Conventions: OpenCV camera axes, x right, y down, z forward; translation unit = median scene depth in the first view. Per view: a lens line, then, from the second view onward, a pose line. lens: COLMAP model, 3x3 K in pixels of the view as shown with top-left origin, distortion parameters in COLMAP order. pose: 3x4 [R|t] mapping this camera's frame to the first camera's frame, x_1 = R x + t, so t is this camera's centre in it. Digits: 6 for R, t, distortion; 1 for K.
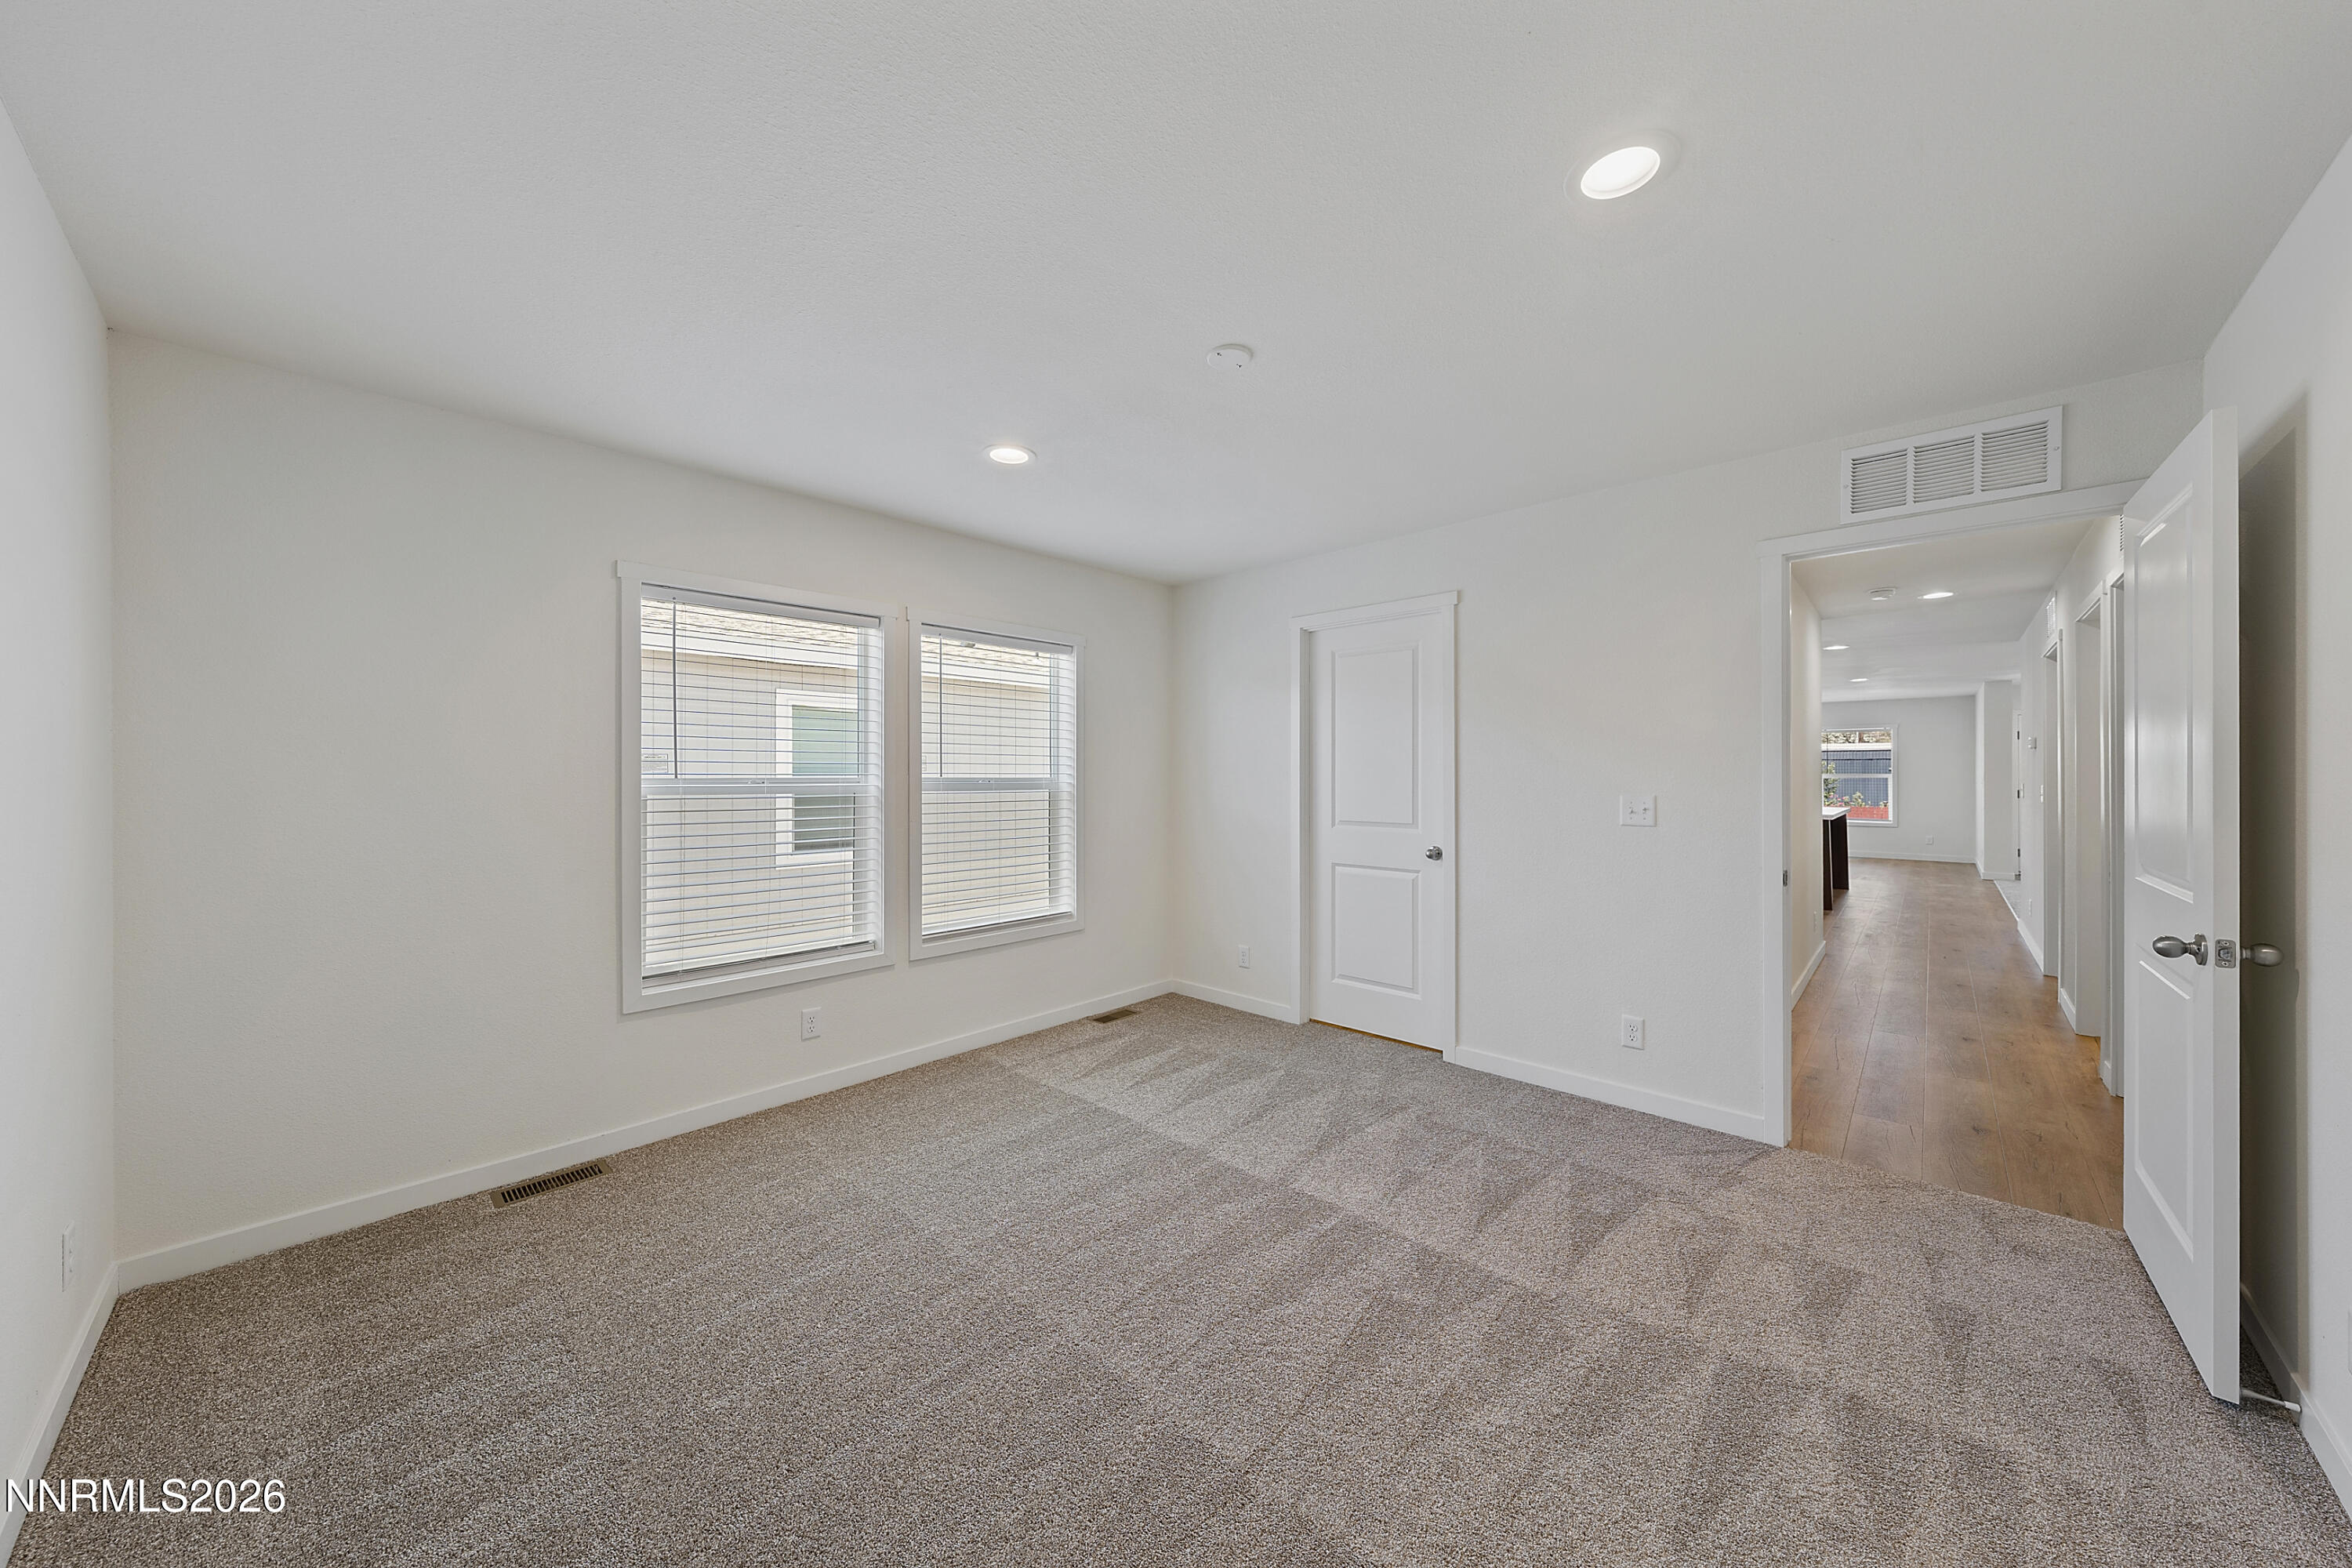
lens RADIAL K [[800.2, 0, 1182.7], [0, 800.2, 773.6], [0, 0, 1]] dist [0.000155, 0.000167]
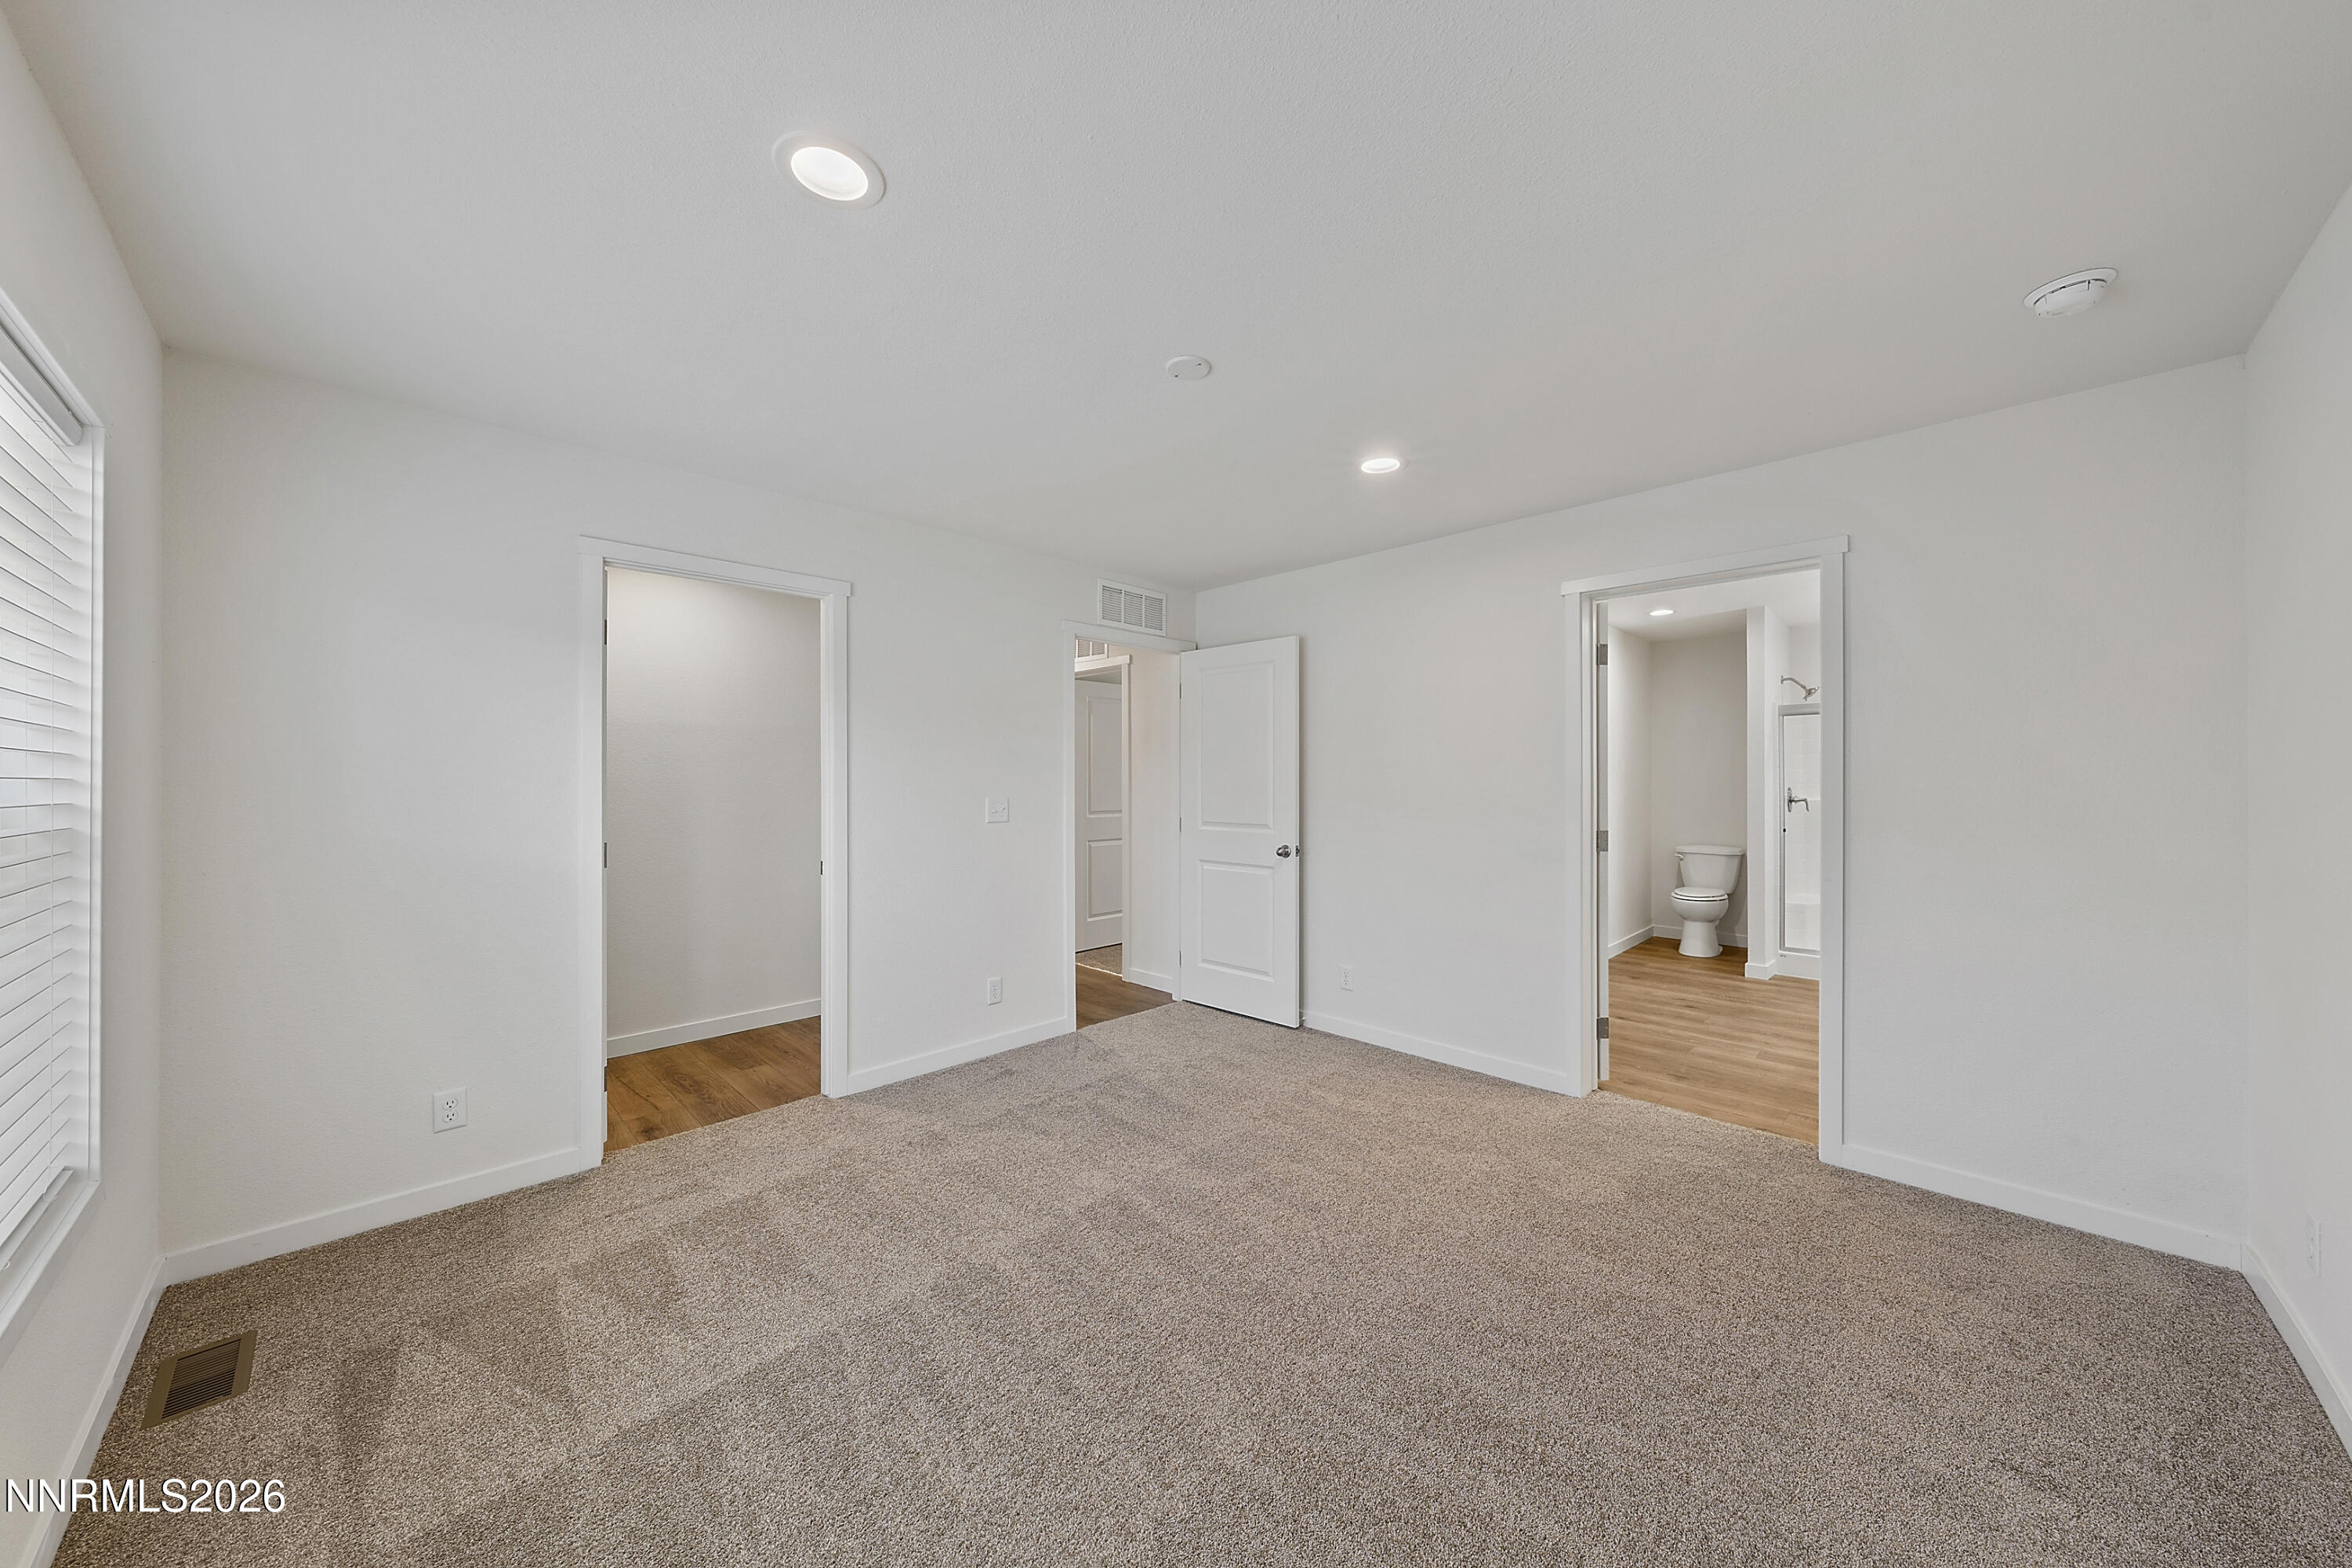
lens RADIAL K [[800.2, 0, 1182.7], [0, 800.2, 773.6], [0, 0, 1]] dist [0.000155, 0.000167]
pose [[0.031477, 0.004565, 0.999494, -0.709151], [-0.001061, 0.999989, -0.004534, -0.005459], [-0.999504, -0.000918, 0.031482, 0.724684]]
